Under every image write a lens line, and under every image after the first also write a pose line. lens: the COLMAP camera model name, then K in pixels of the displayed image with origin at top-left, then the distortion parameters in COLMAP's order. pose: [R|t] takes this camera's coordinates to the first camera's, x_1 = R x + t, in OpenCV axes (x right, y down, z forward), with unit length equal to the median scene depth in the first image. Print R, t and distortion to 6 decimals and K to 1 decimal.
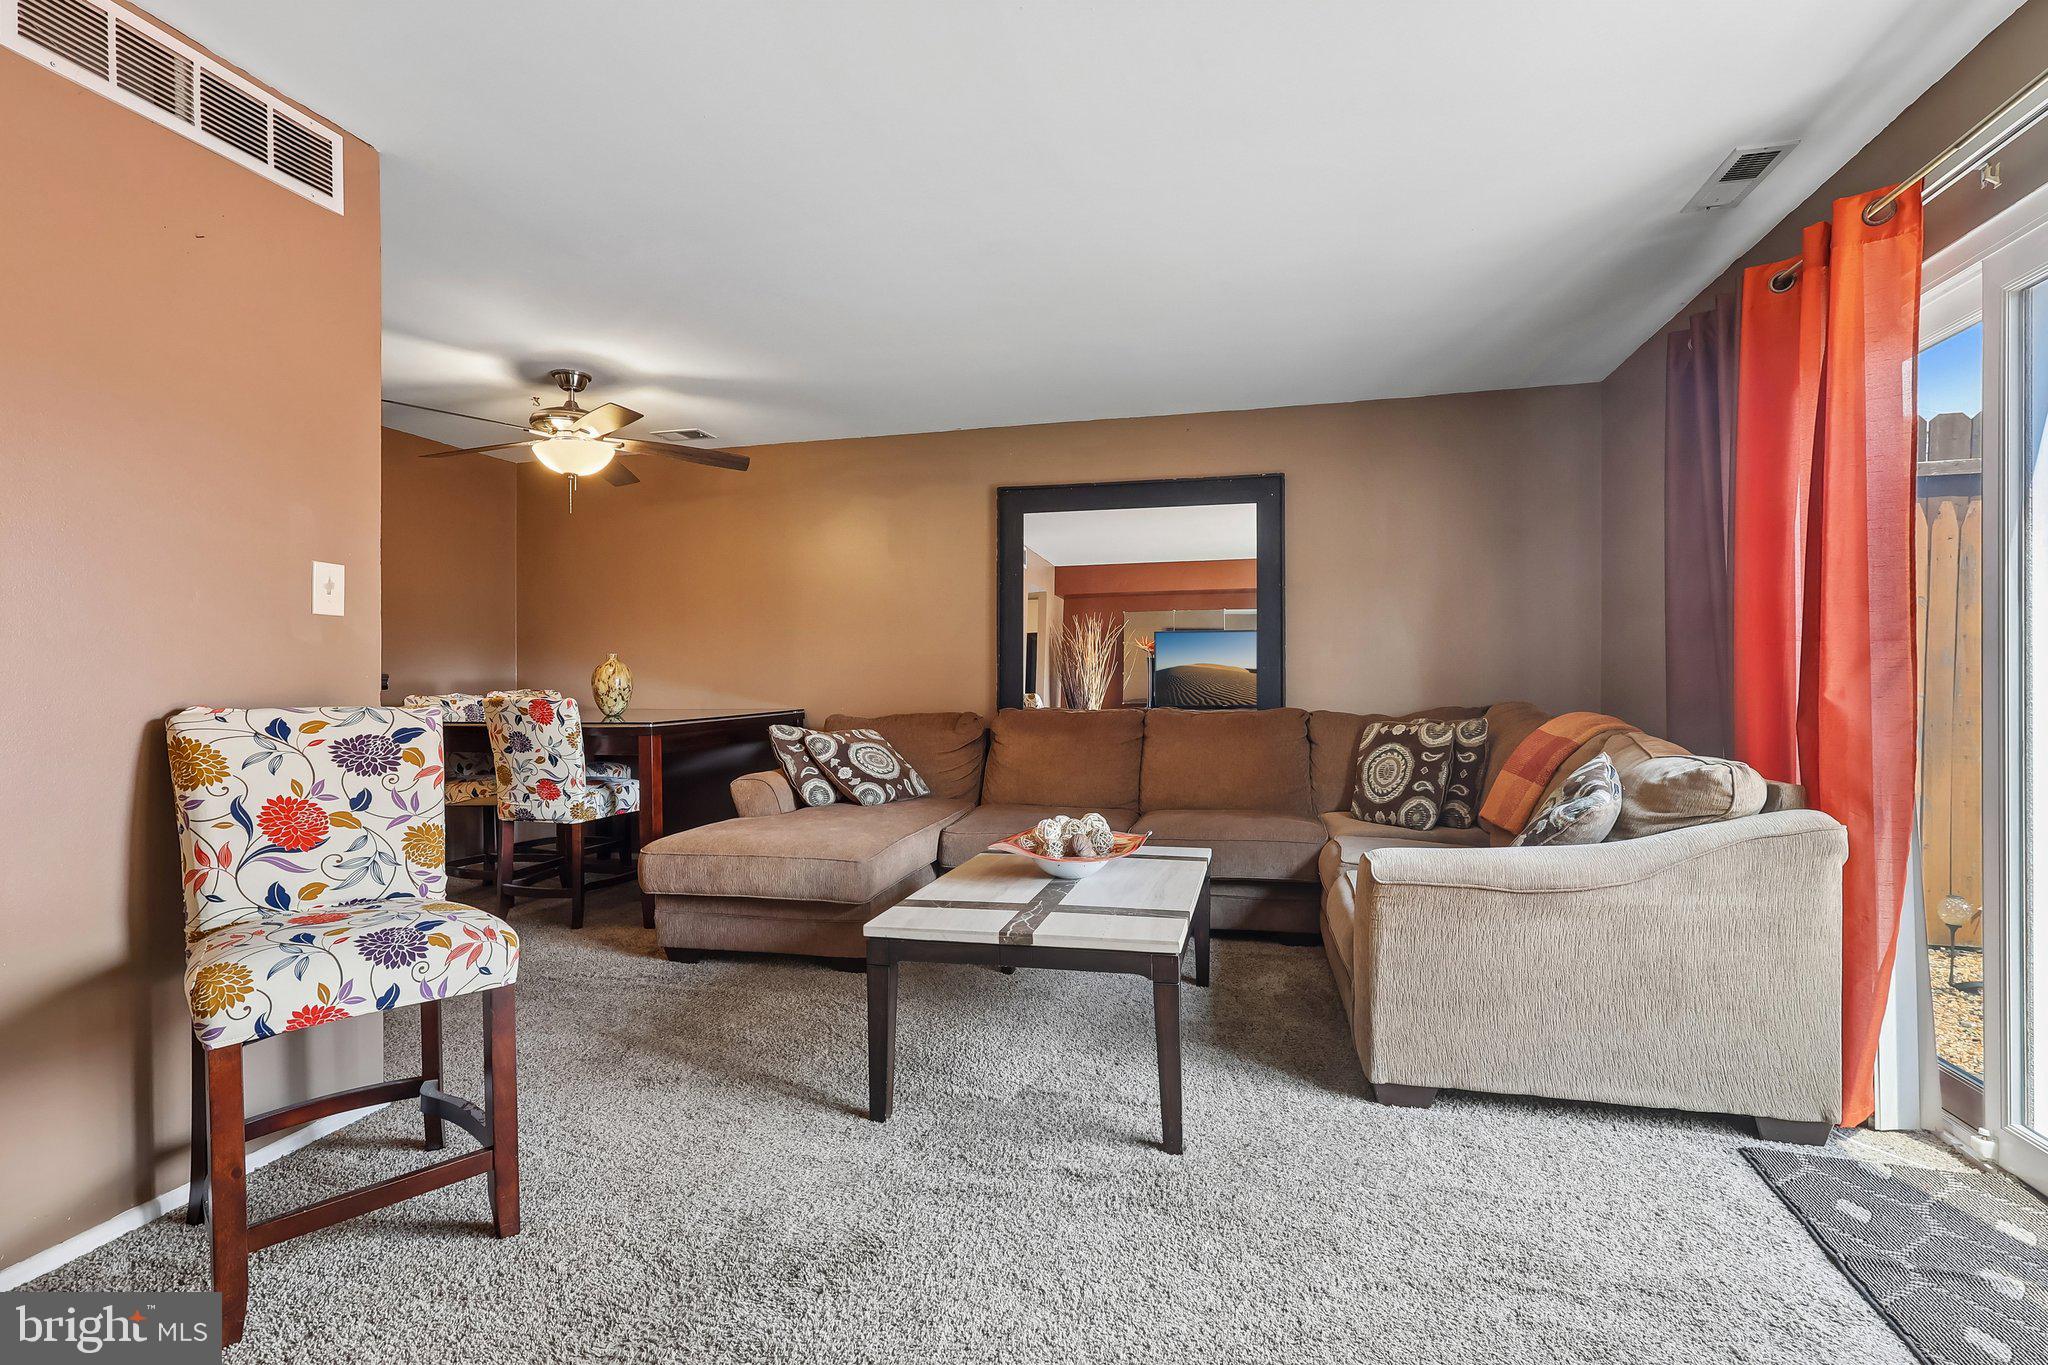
lens RADIAL K [[958.4, 0, 1024.0], [0, 958.4, 682.5], [0, 0, 1]] dist [-0.002084, 0.000128]
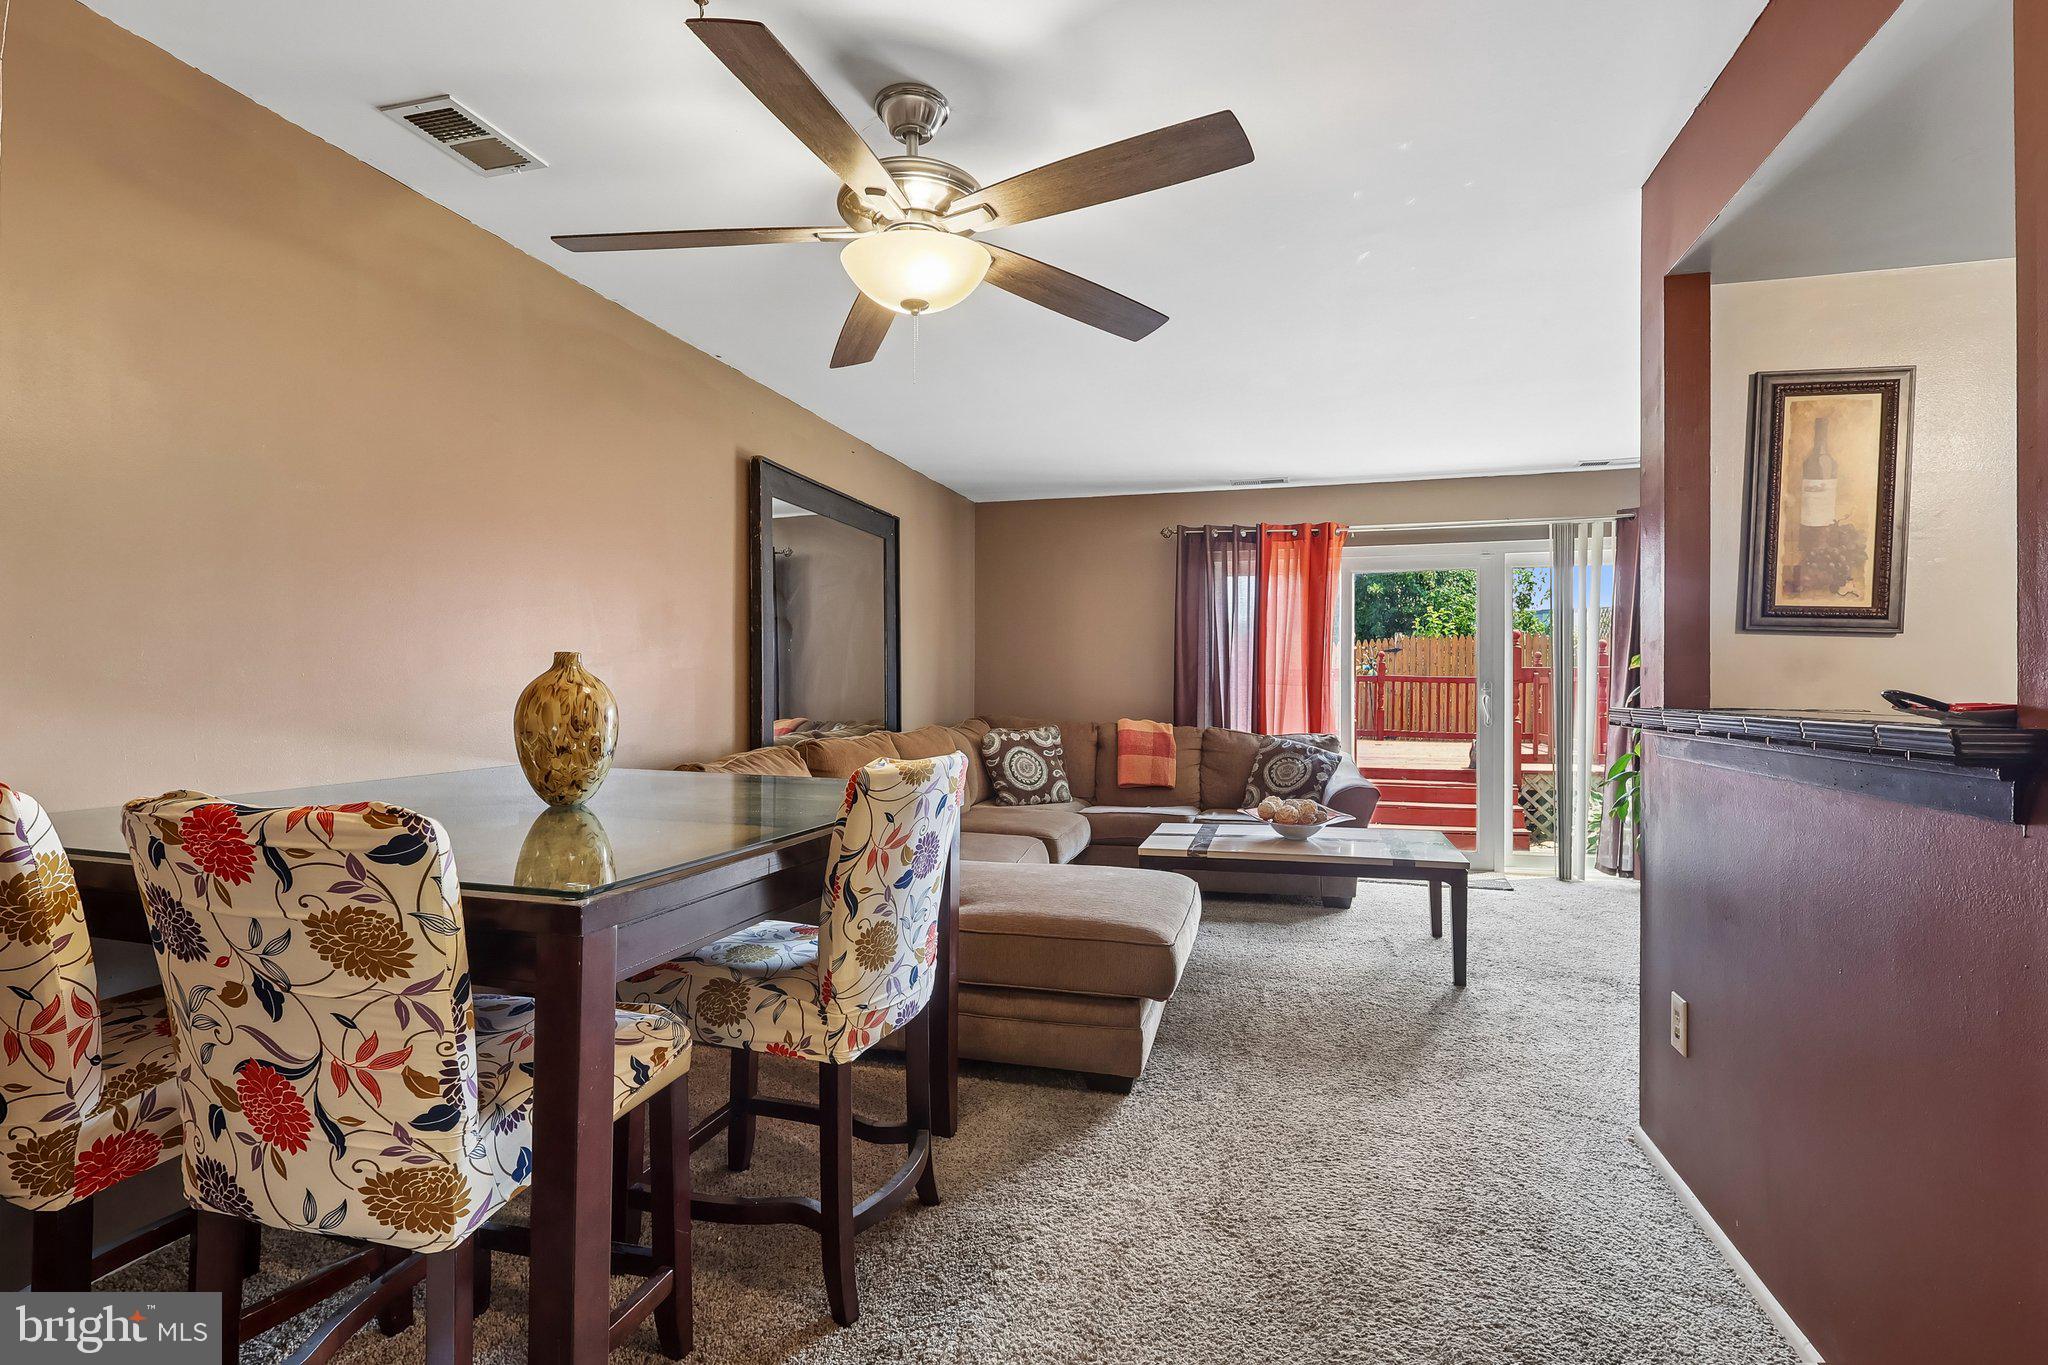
lens RADIAL K [[966.8, 0, 1024.0], [0, 966.8, 690.8], [0, 0, 1]] dist [-0.000267, 0.000278]
pose [[0.026047, 0.001286, 0.999660, -1.072312], [-0.000152, 0.999999, -0.001283, -0.016116], [-0.999661, -0.000118, 0.026047, 1.019392]]
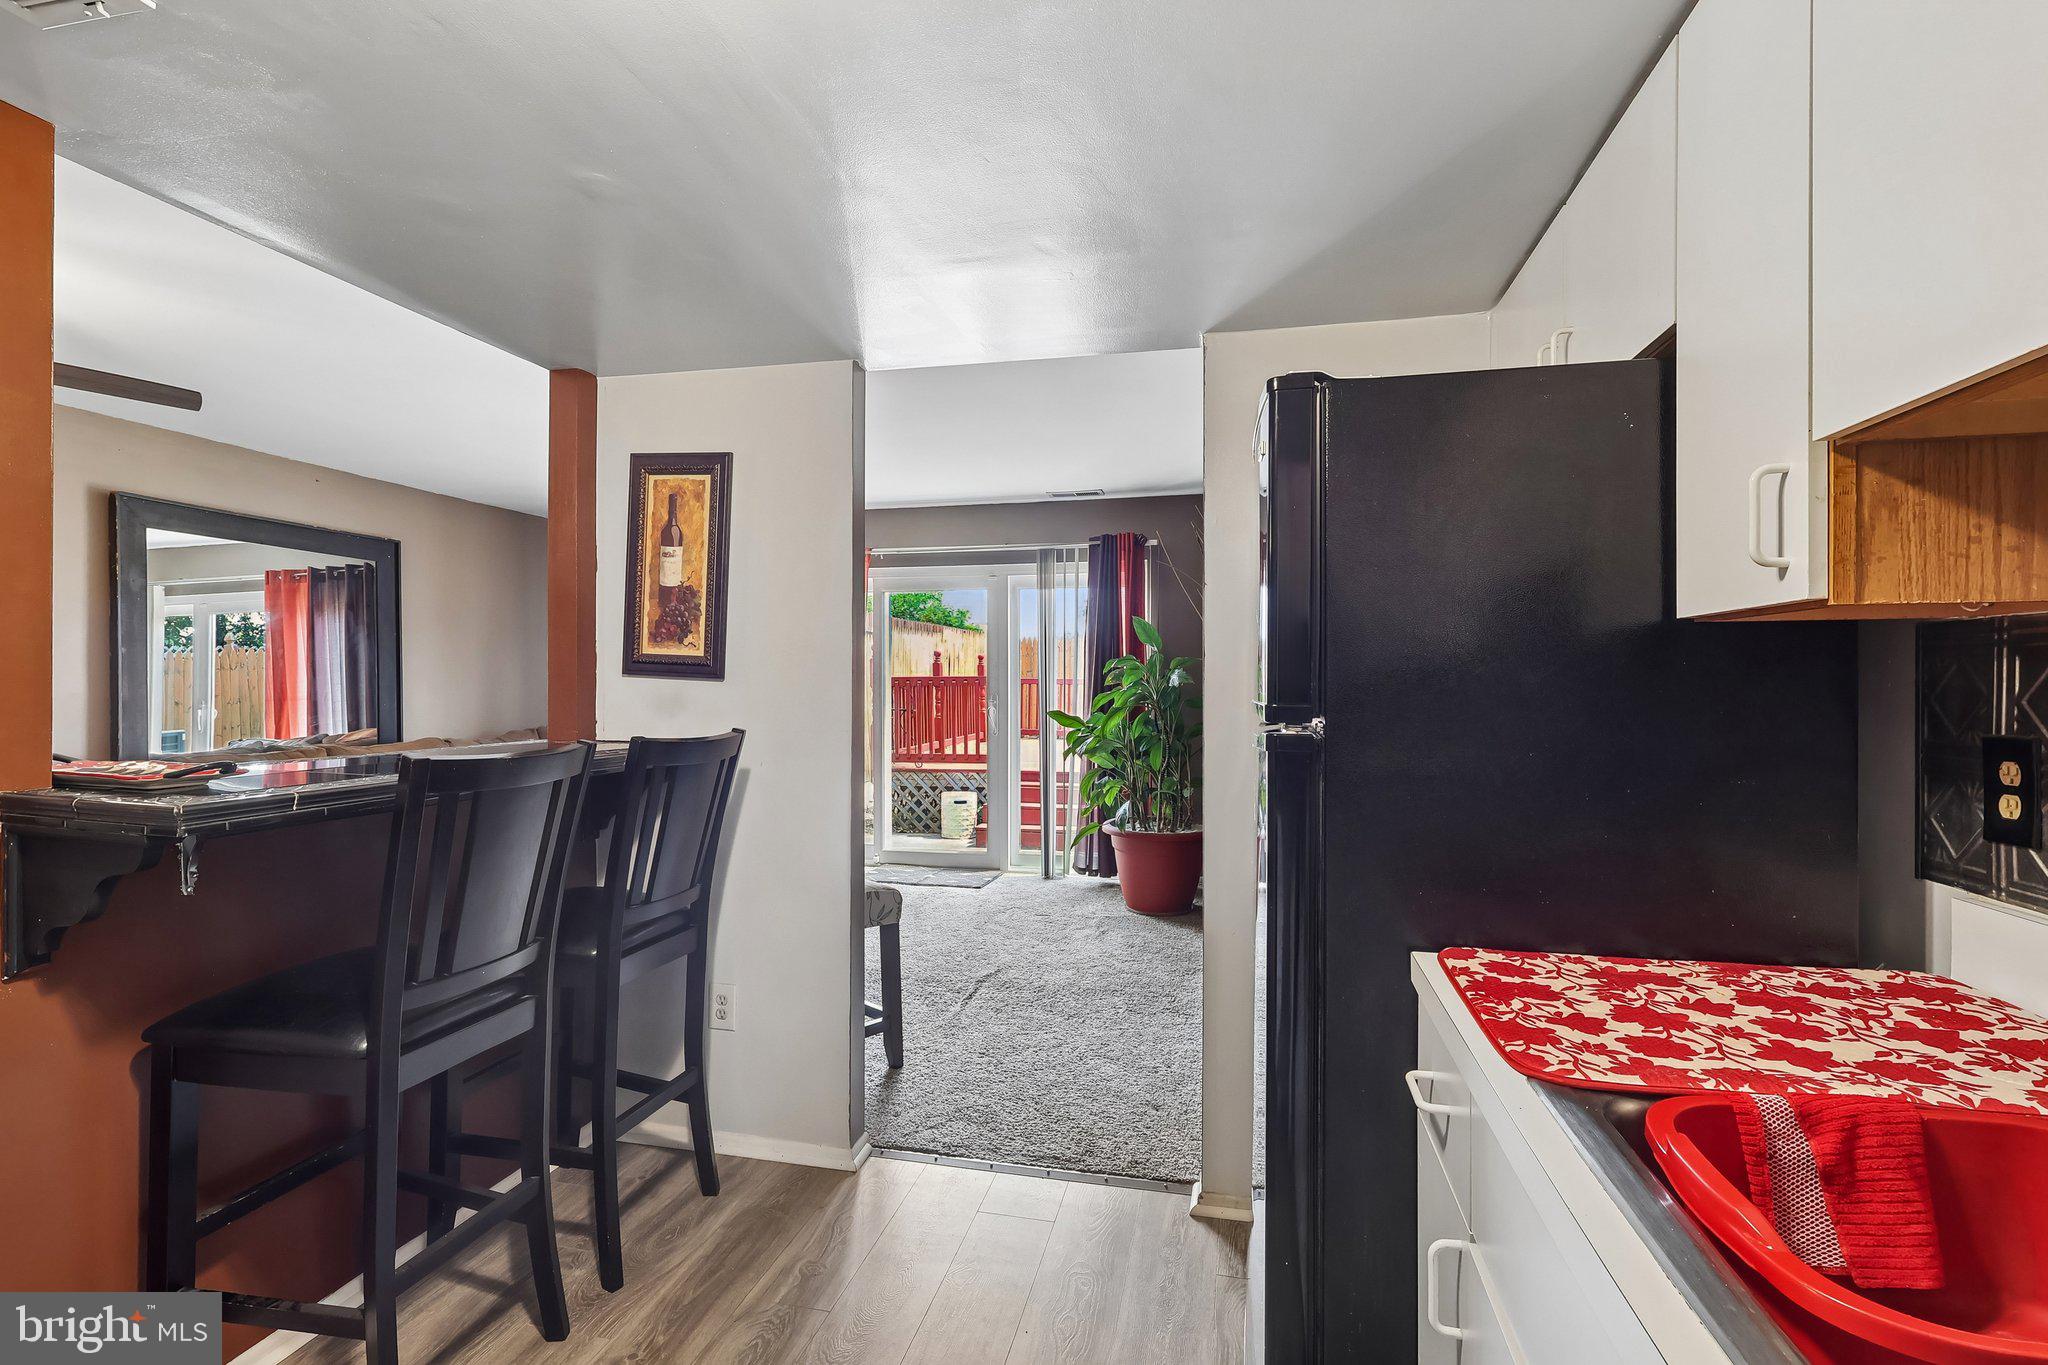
lens RADIAL K [[958.4, 0, 1024.0], [0, 958.4, 682.5], [0, 0, 1]] dist [-0.002084, 0.000128]
pose [[-0.027921, 0.004105, 0.999602, -1.161380], [0.002262, 0.999989, -0.004043, -0.045184], [-0.999608, 0.002148, -0.027930, 0.319250]]
